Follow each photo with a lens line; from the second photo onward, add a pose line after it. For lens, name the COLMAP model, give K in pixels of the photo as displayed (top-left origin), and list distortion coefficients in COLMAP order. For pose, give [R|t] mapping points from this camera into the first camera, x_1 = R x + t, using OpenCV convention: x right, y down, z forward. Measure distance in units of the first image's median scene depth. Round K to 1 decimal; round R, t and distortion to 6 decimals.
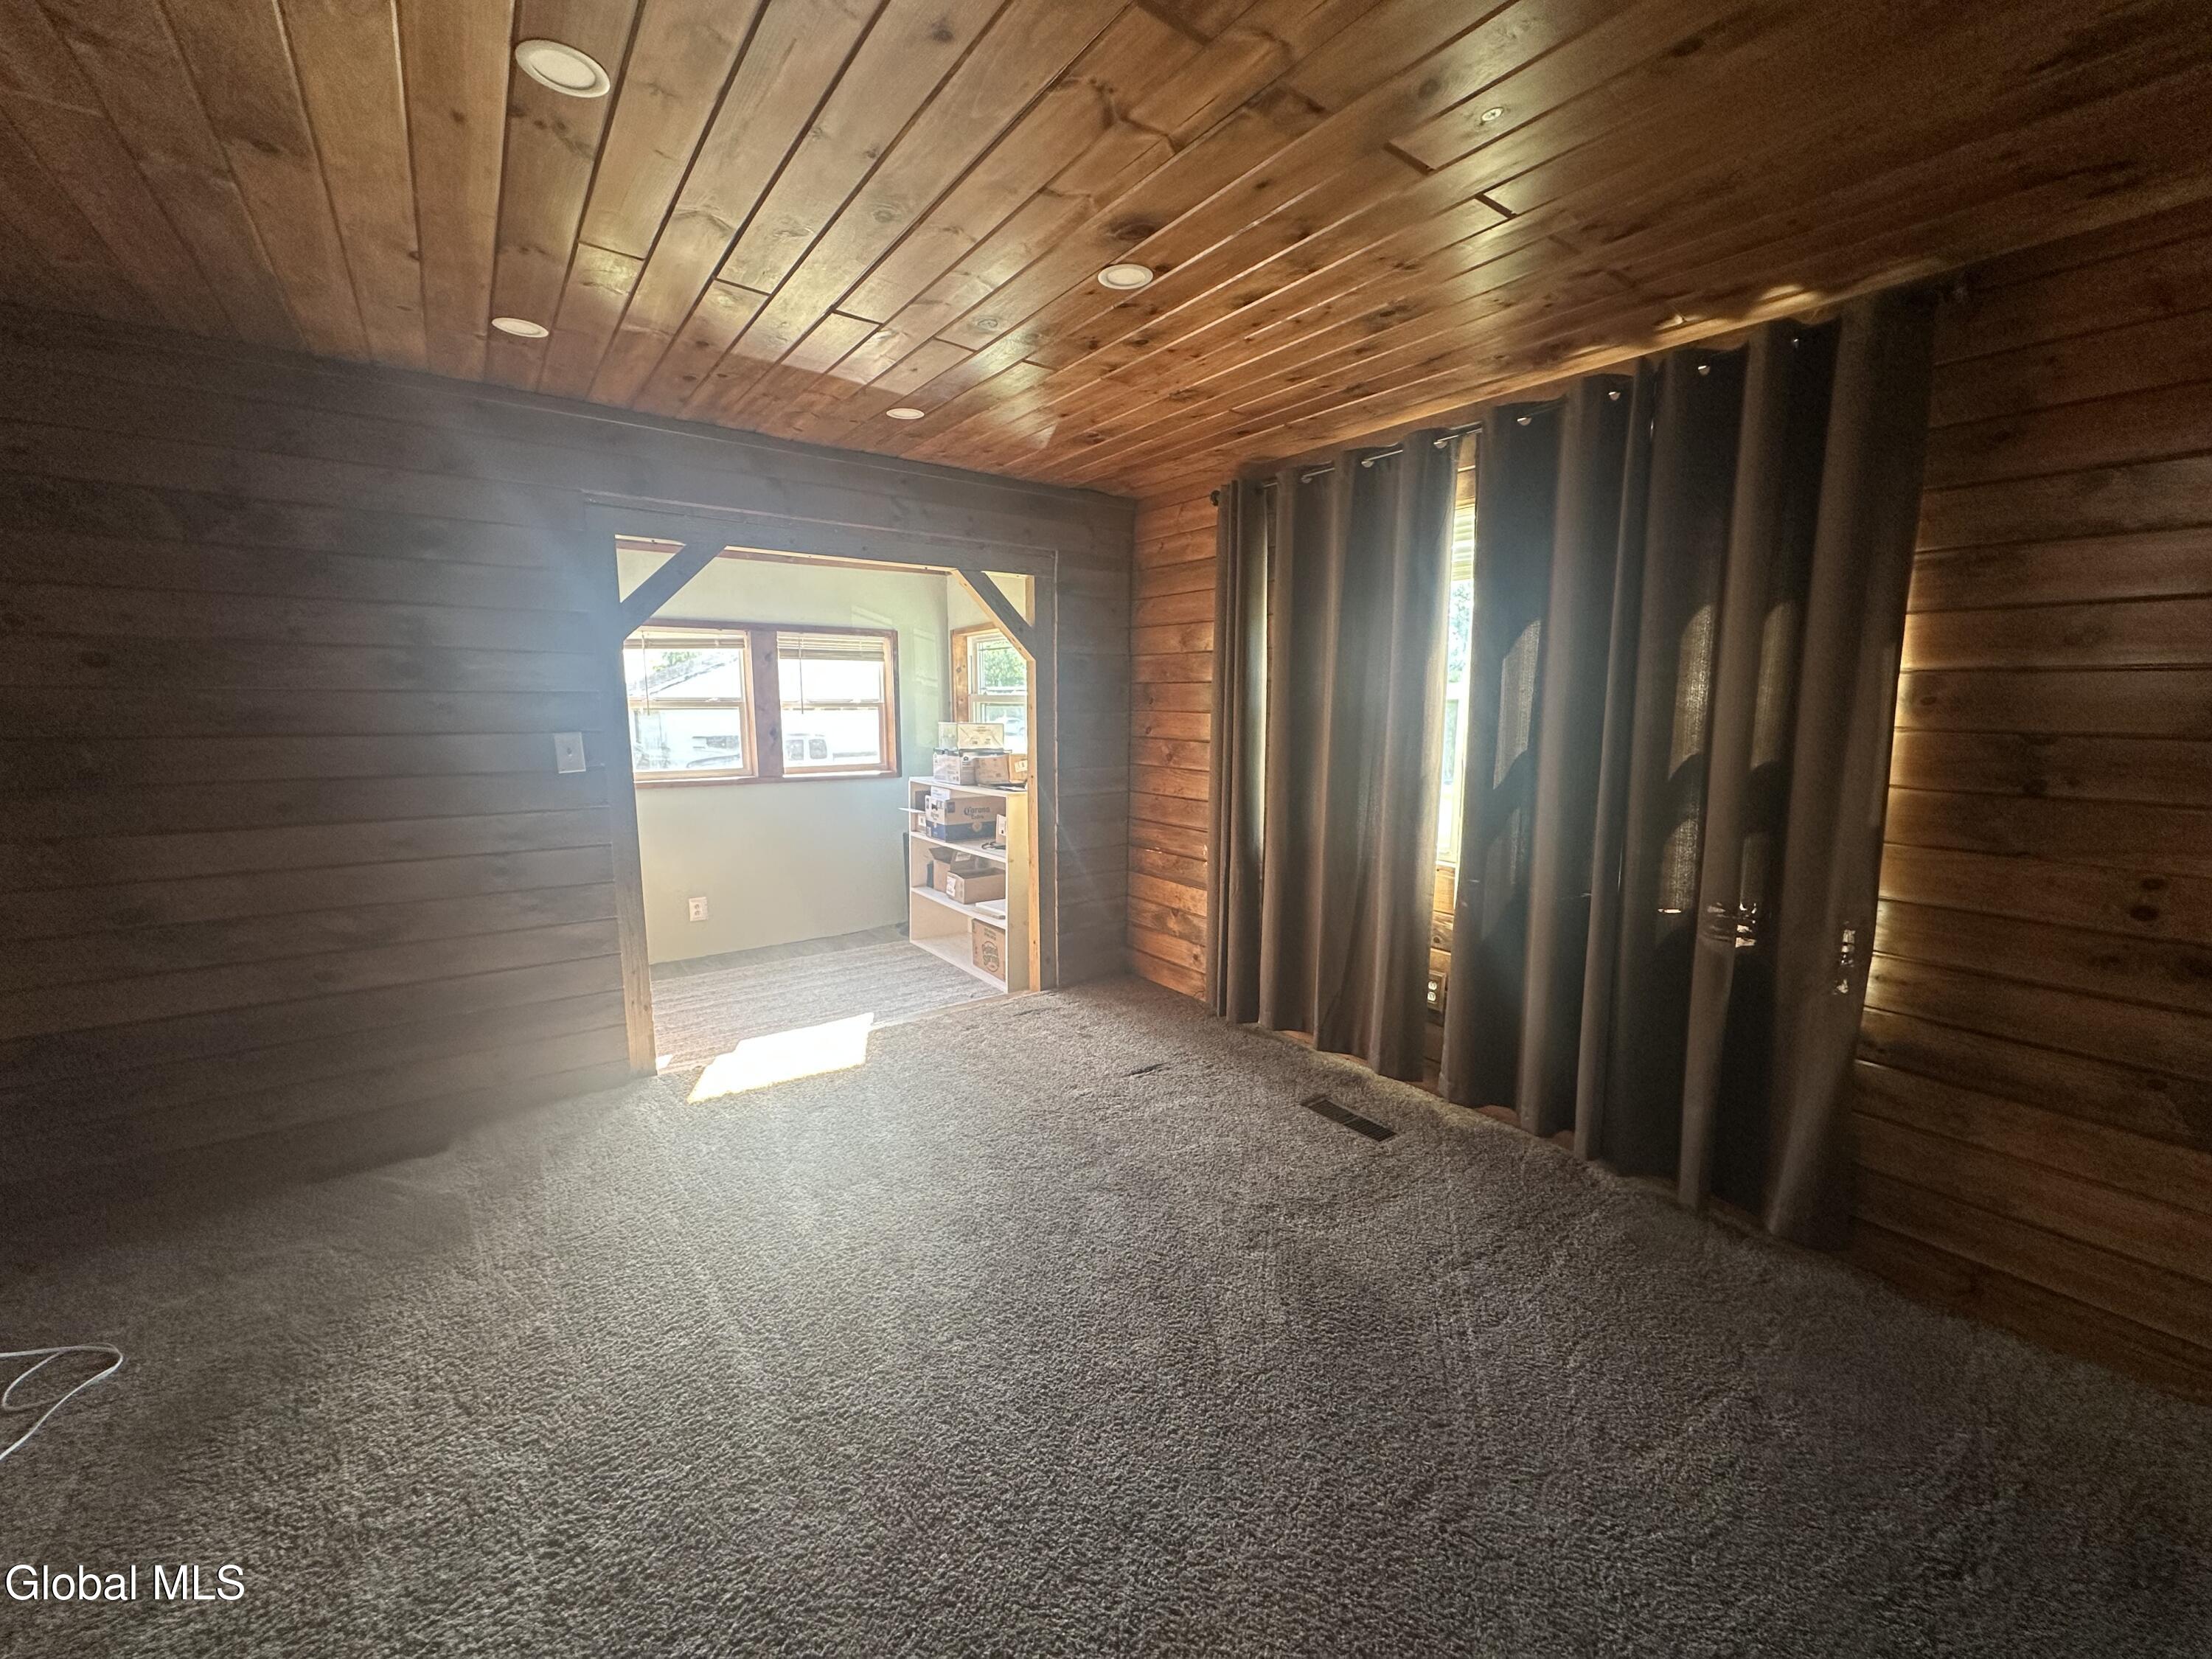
lens RADIAL K [[877.6, 0, 1106.0], [0, 877.6, 829.5], [0, 0, 1]] dist [-0.001490, 0.000563]
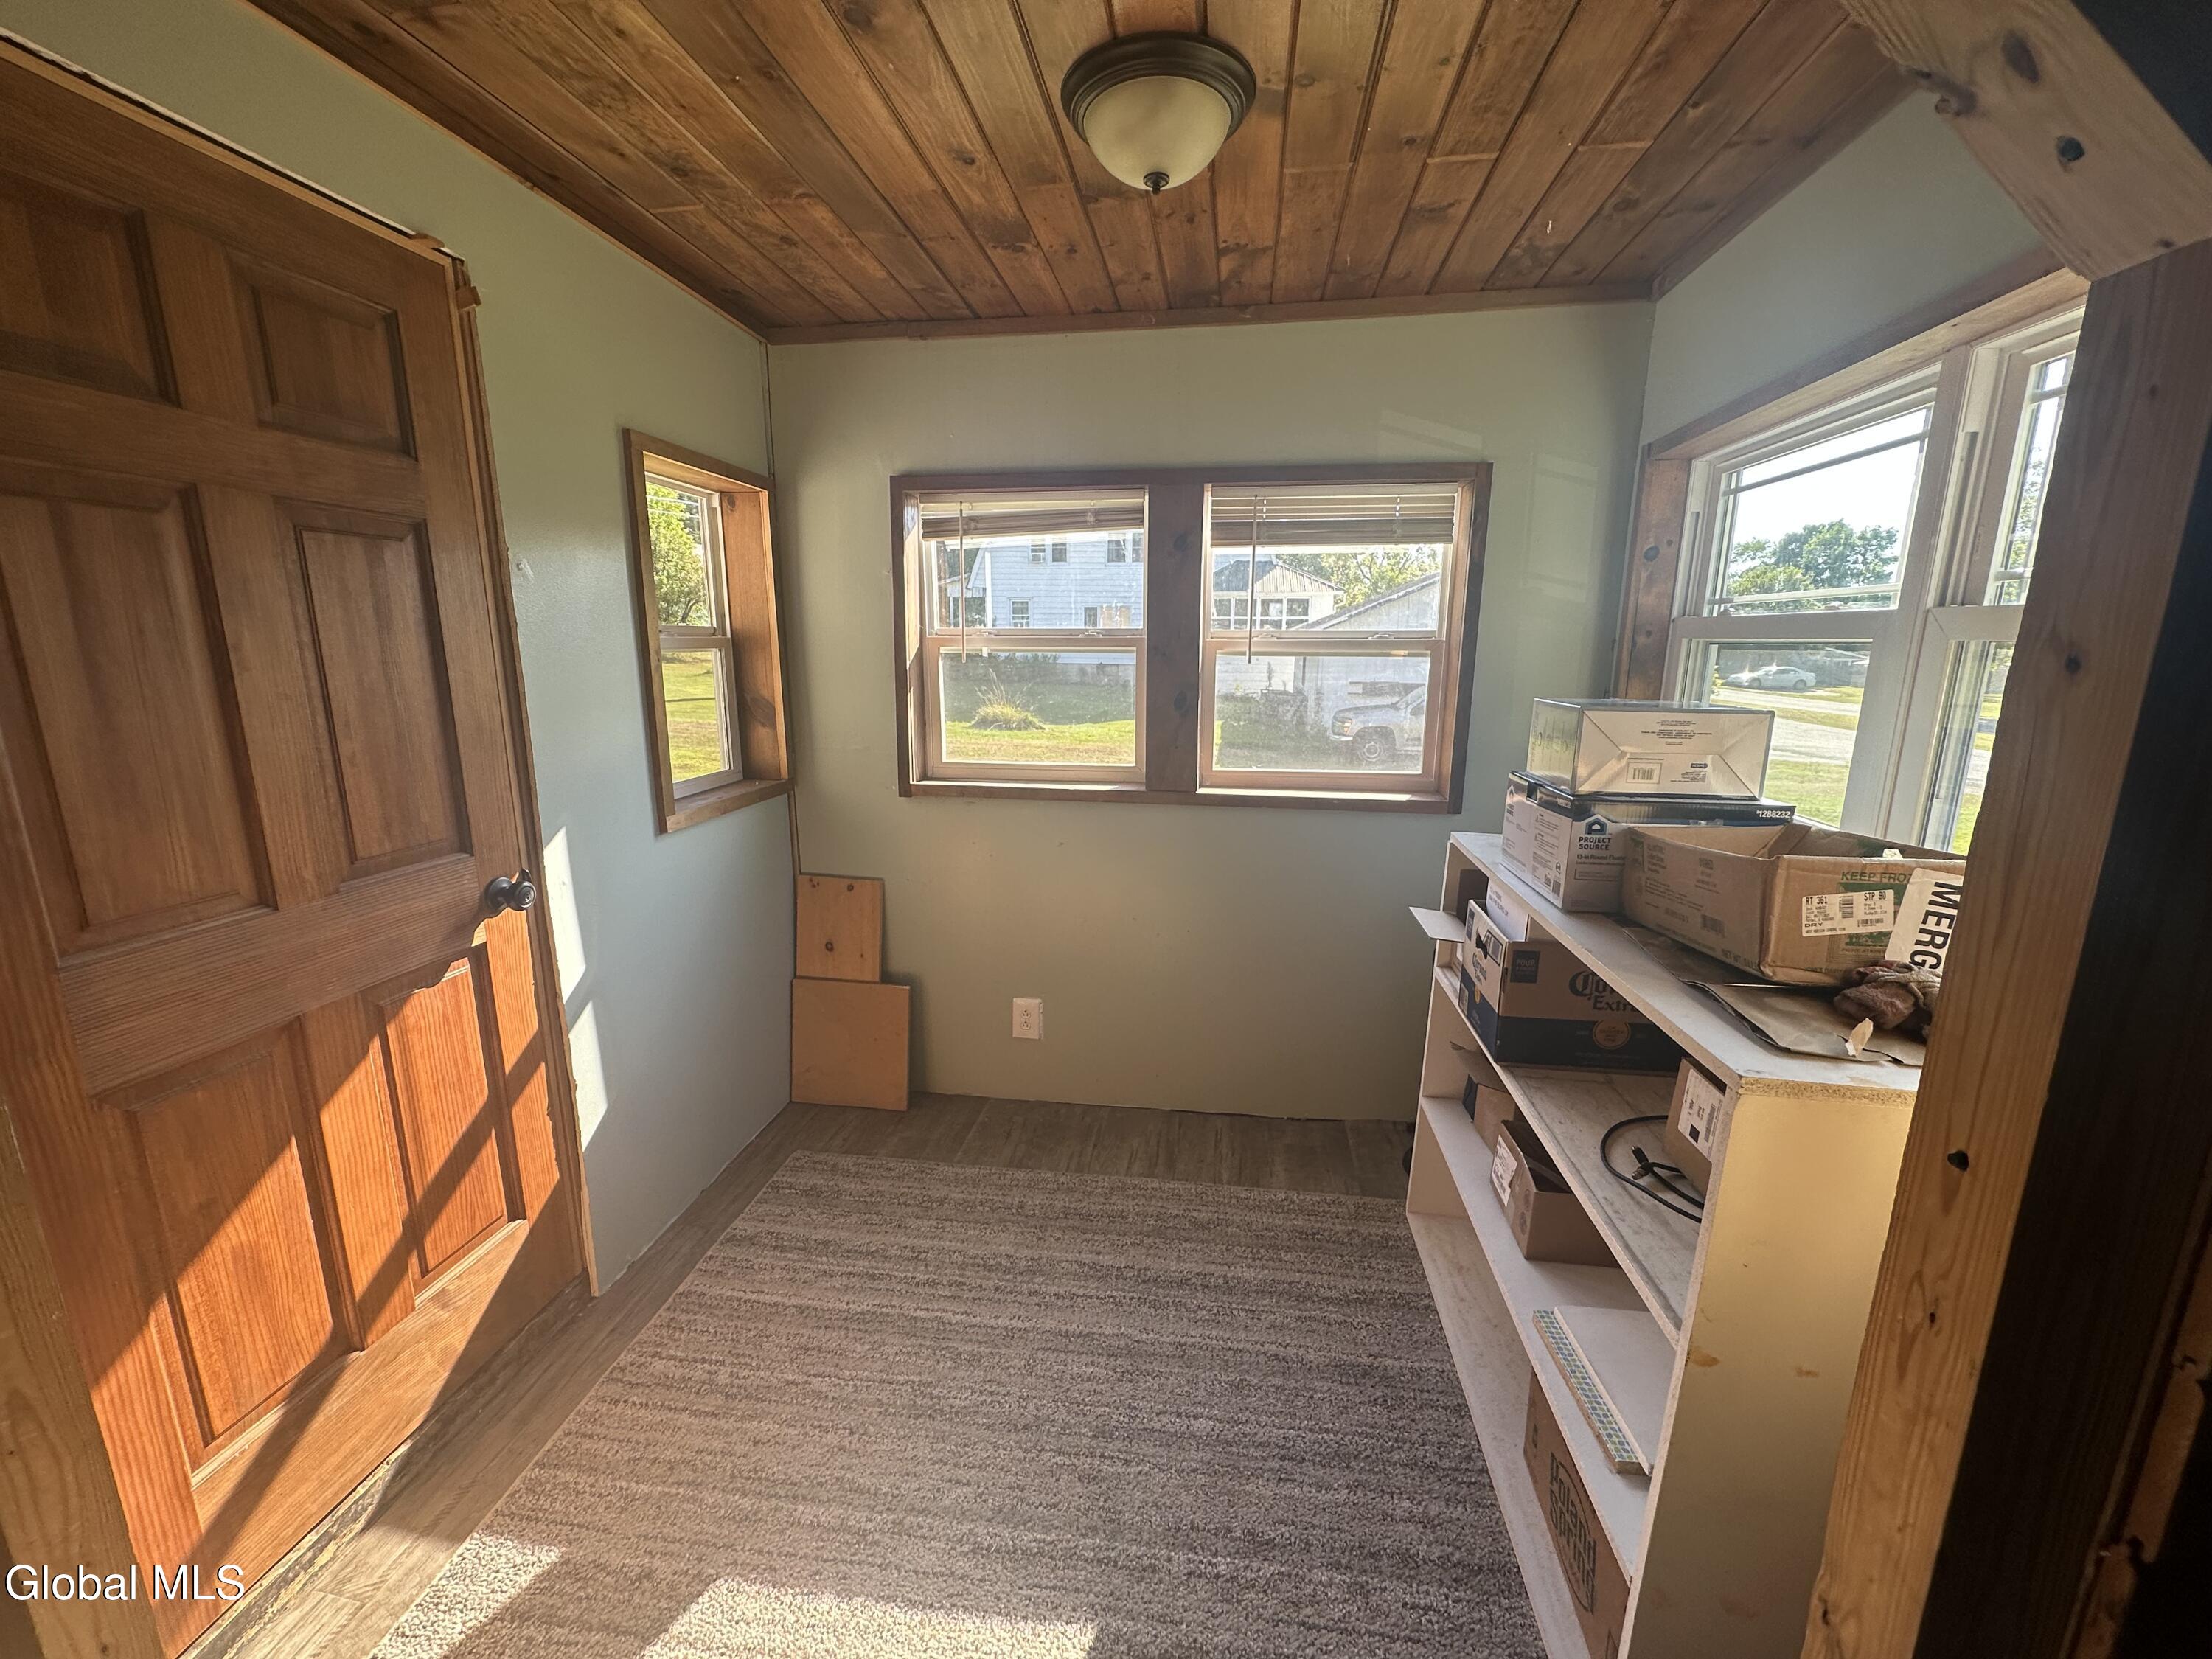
lens RADIAL K [[877.6, 0, 1106.0], [0, 877.6, 829.5], [0, 0, 1]] dist [-0.001490, 0.000563]
pose [[0.726537, 0.144459, -0.671771, -0.073484], [-0.100611, 0.989479, 0.103967, -0.086235], [0.679722, -0.007949, 0.733427, 0.611527]]
